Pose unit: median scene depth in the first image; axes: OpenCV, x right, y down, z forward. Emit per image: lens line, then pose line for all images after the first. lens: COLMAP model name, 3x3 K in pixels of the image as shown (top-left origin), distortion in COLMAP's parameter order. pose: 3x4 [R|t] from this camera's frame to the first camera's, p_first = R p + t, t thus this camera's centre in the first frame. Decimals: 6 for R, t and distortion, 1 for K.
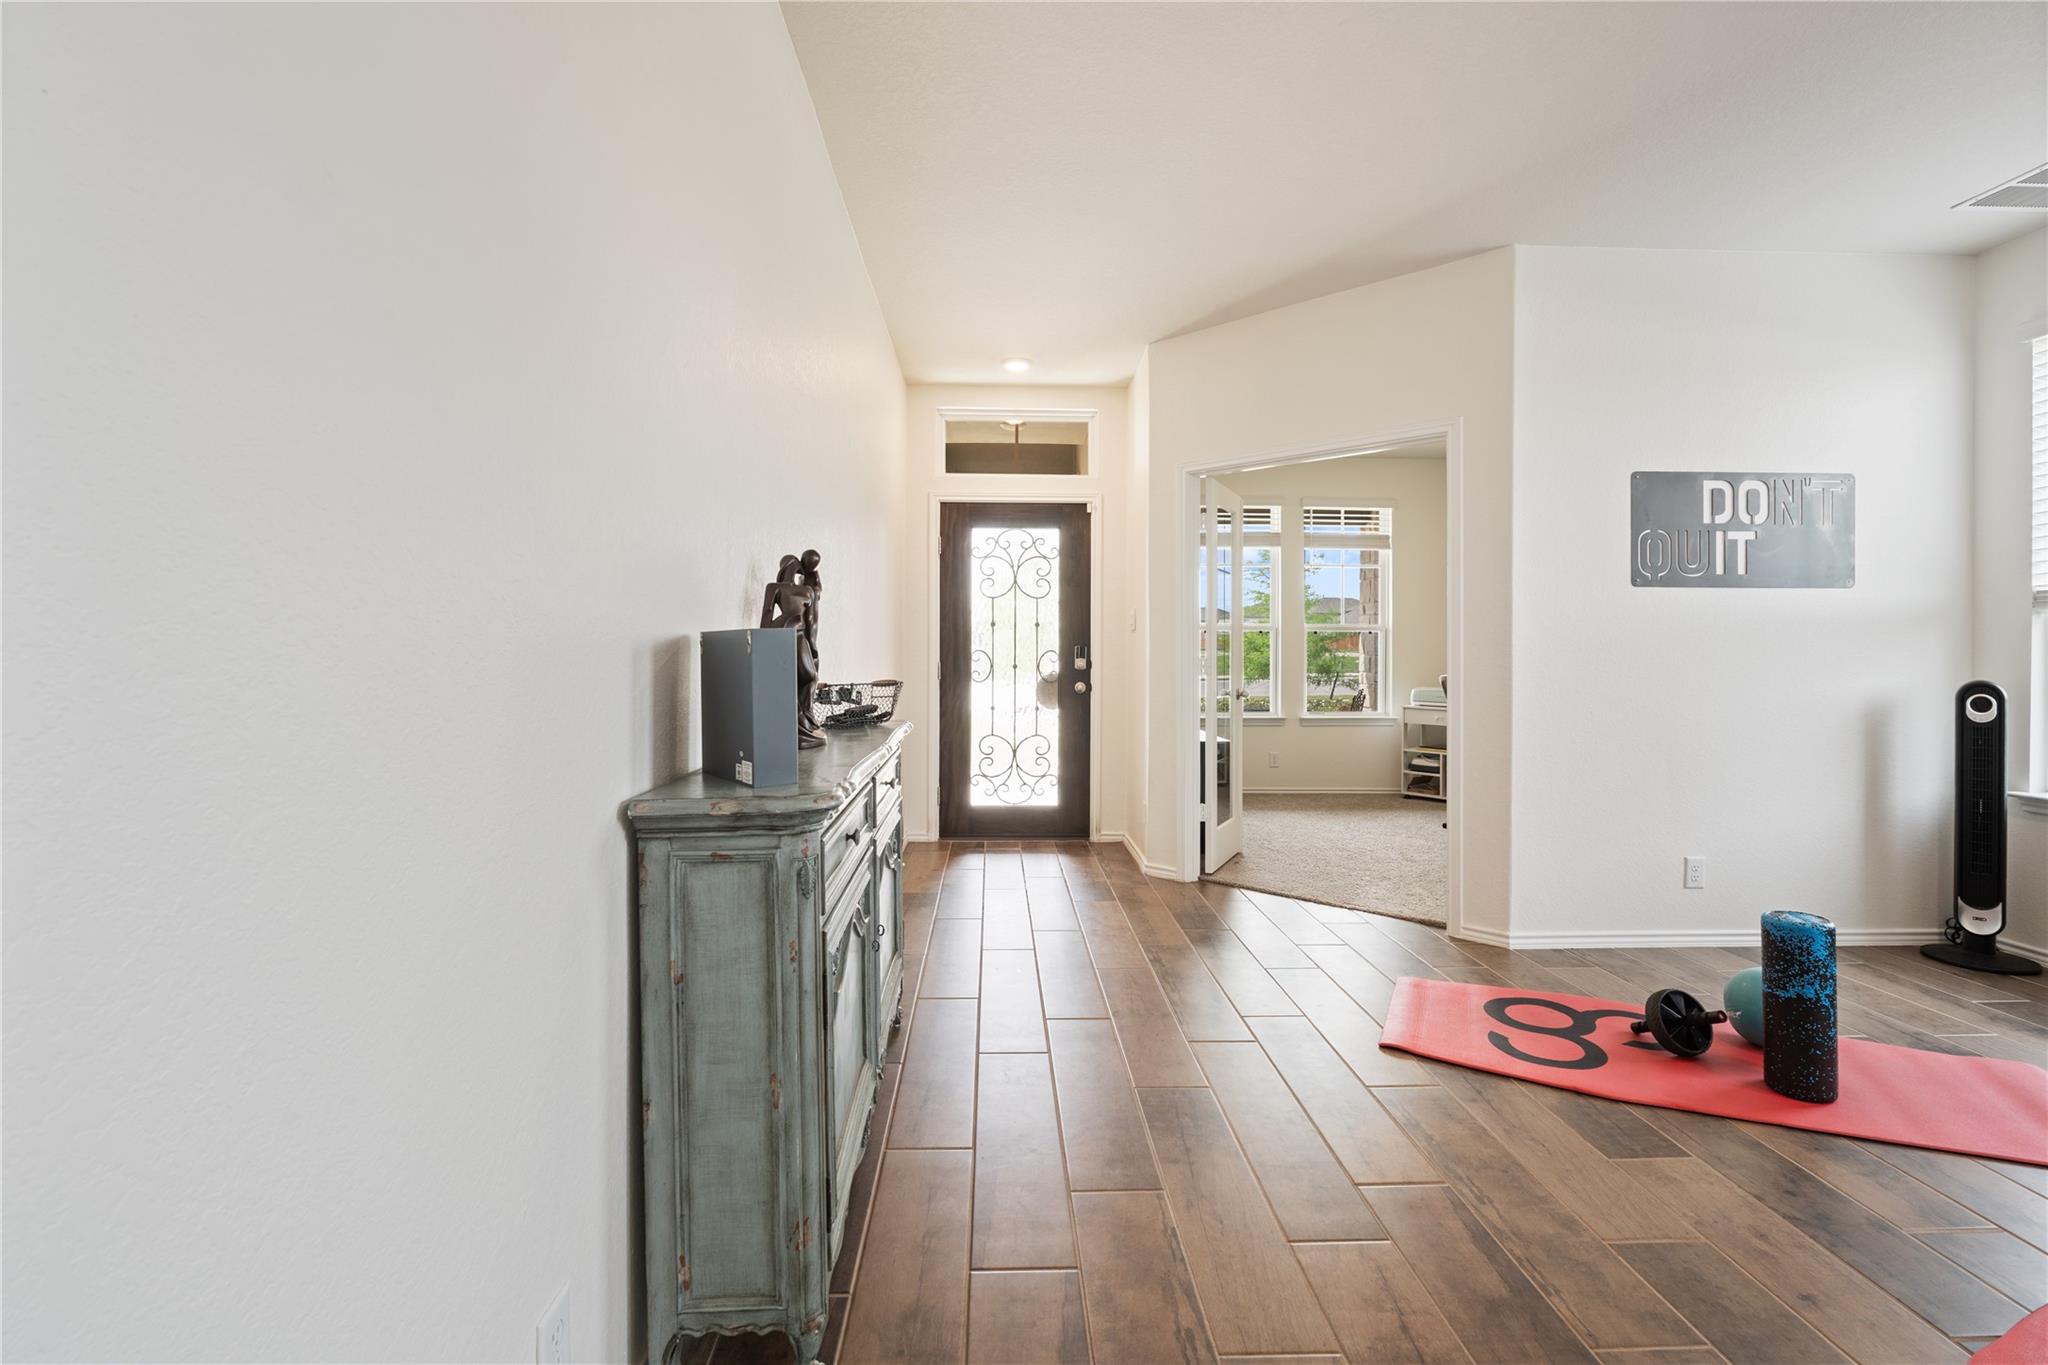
lens RADIAL K [[930.9, 0, 1022.6], [0, 930.9, 671.6], [0, 0, 1]] dist [-0.002215, -0.000105]
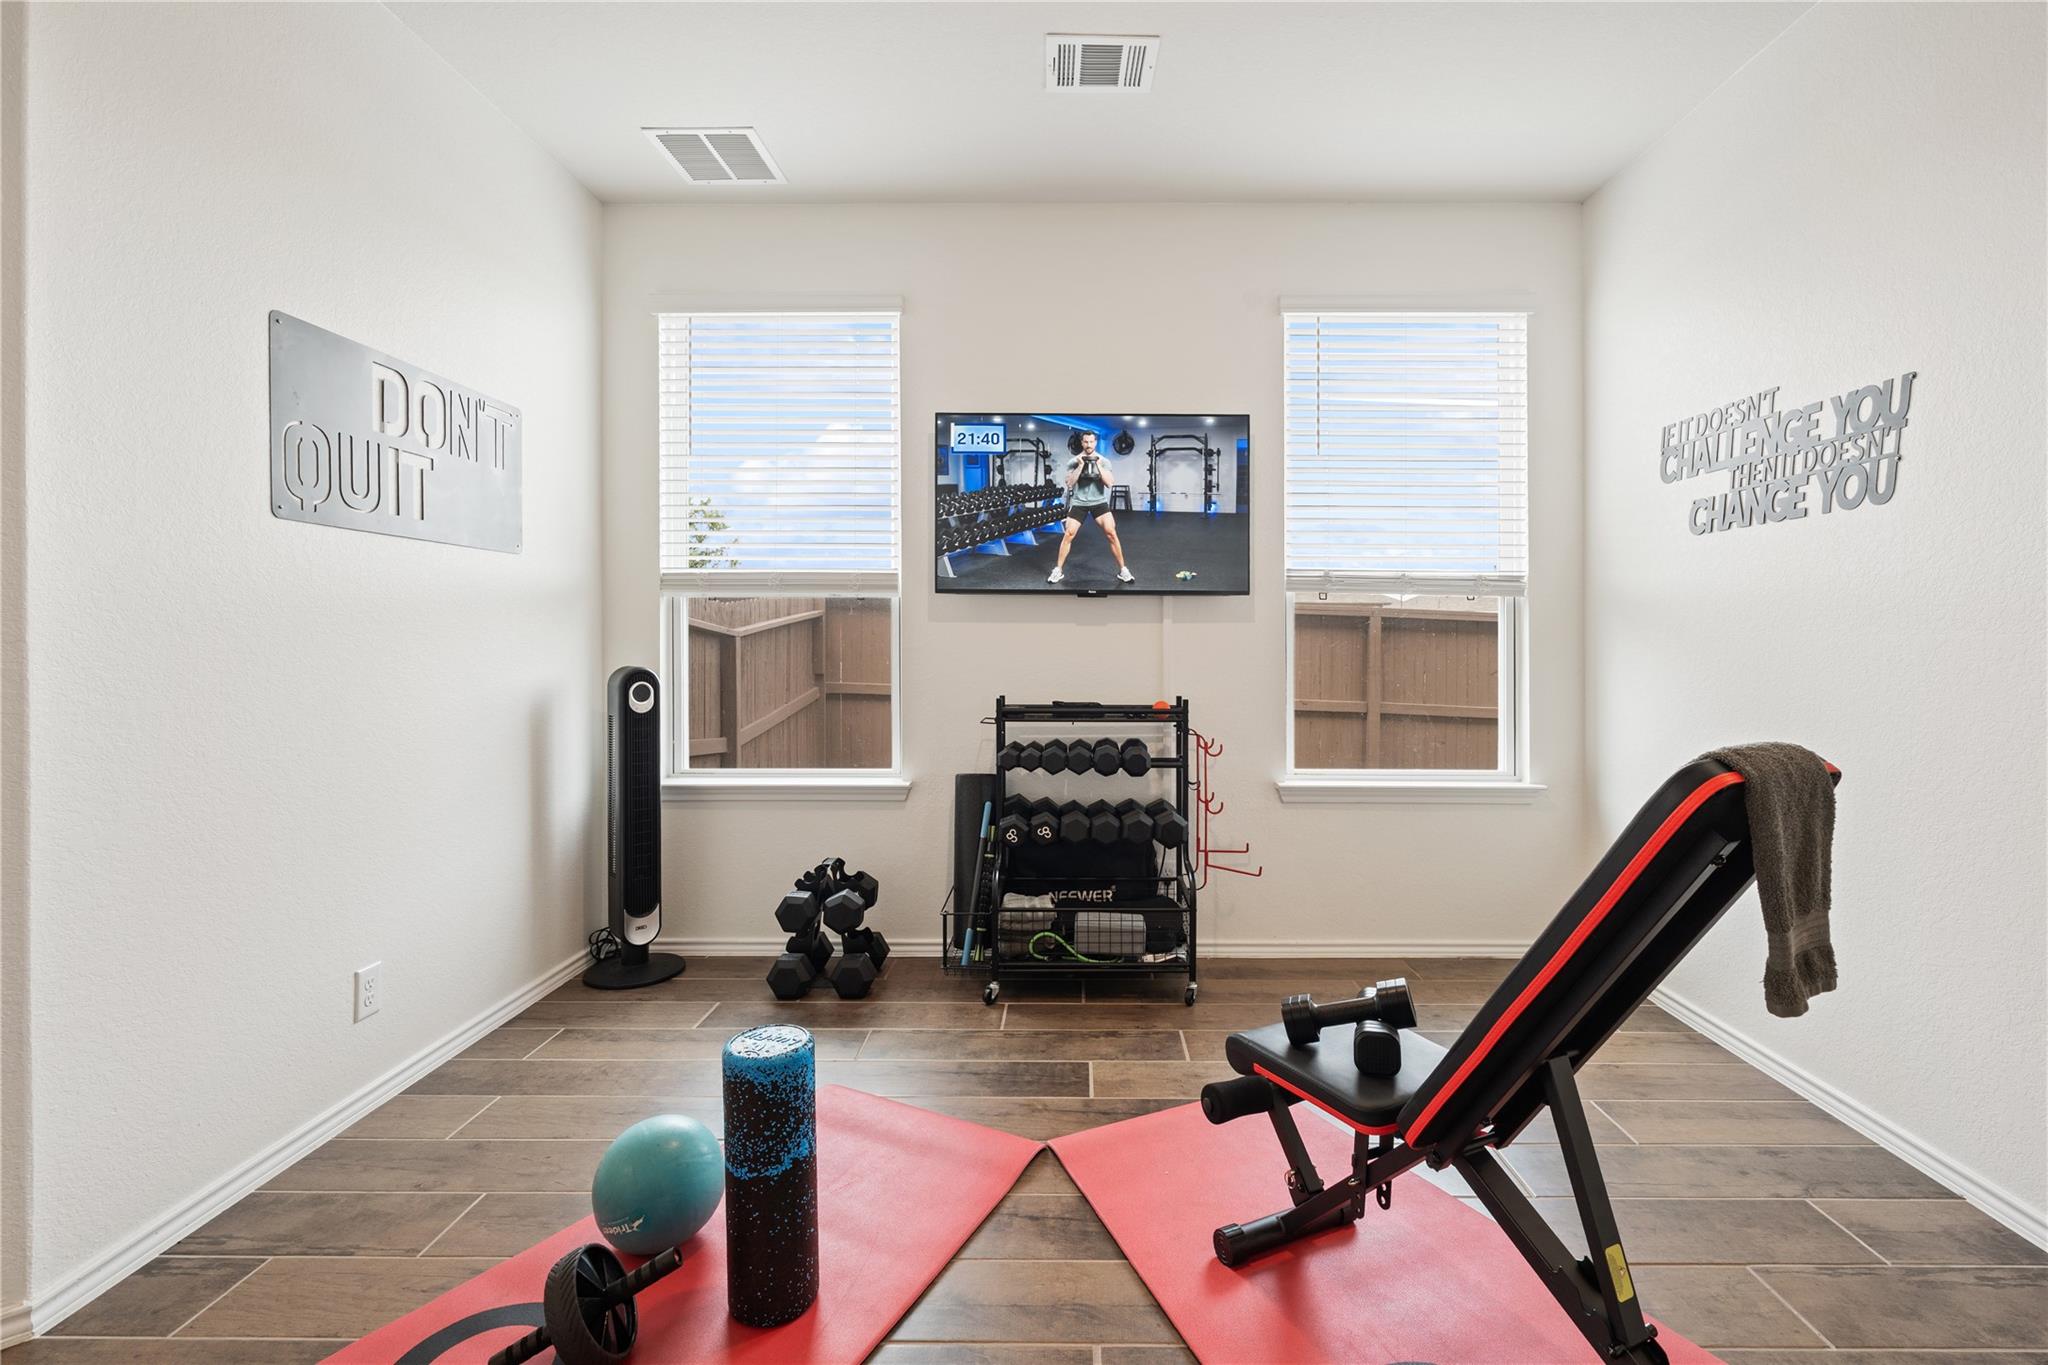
lens RADIAL K [[930.9, 0, 1059.3], [0, 930.9, 641.5], [0, 0, 1]] dist [-0.002215, -0.000105]
pose [[0.032846, -0.006211, 0.999441, 0.126191], [0.012887, 0.999900, 0.005790, -0.015663], [-0.999377, 0.012690, 0.032923, 0.542929]]
